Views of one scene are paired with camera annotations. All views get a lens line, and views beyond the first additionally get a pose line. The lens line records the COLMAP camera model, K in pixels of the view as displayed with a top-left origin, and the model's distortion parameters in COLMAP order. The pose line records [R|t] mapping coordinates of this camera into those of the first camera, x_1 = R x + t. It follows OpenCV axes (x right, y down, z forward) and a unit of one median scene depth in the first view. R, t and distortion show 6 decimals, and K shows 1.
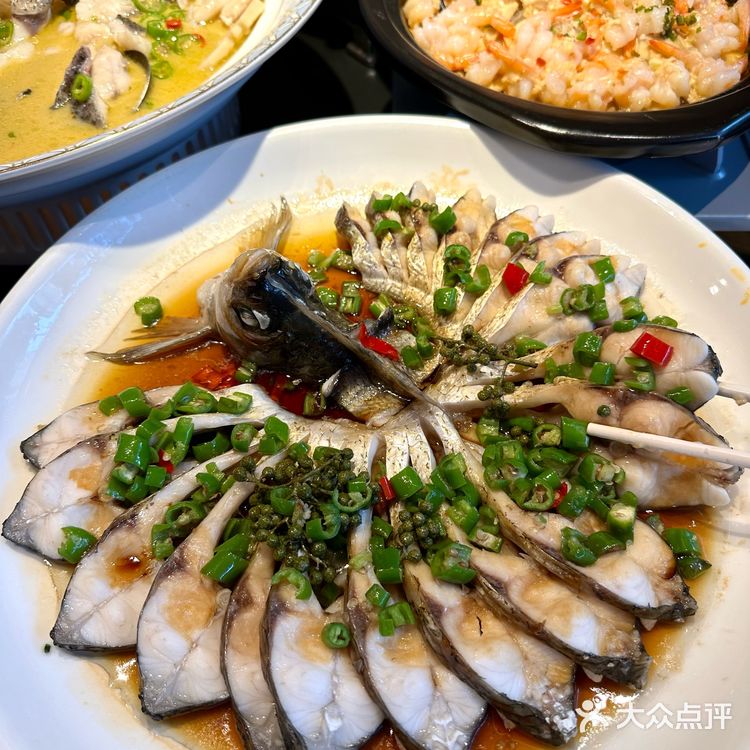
lens RADIAL K [[733.5, 0, 375.0], [0, 733.5, 375.0], [0, 0, 1]] dist [0.066204, -0.017361]
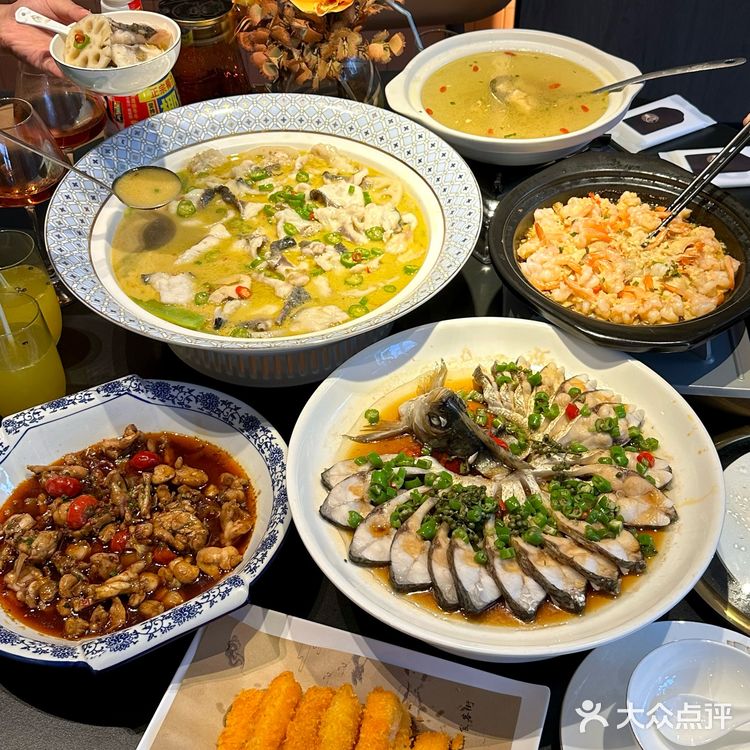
lens RADIAL K [[1028.3, 0, 375.0], [0, 1028.3, 375.0], [0, 0, 1]] dist [0.074675, 0.034046]
pose [[0.996515, 0.066673, -0.050120, -0.197759], [-0.074802, 0.980201, -0.183334, 0.315472], [0.036904, 0.186444, 0.981772, -1.722837]]
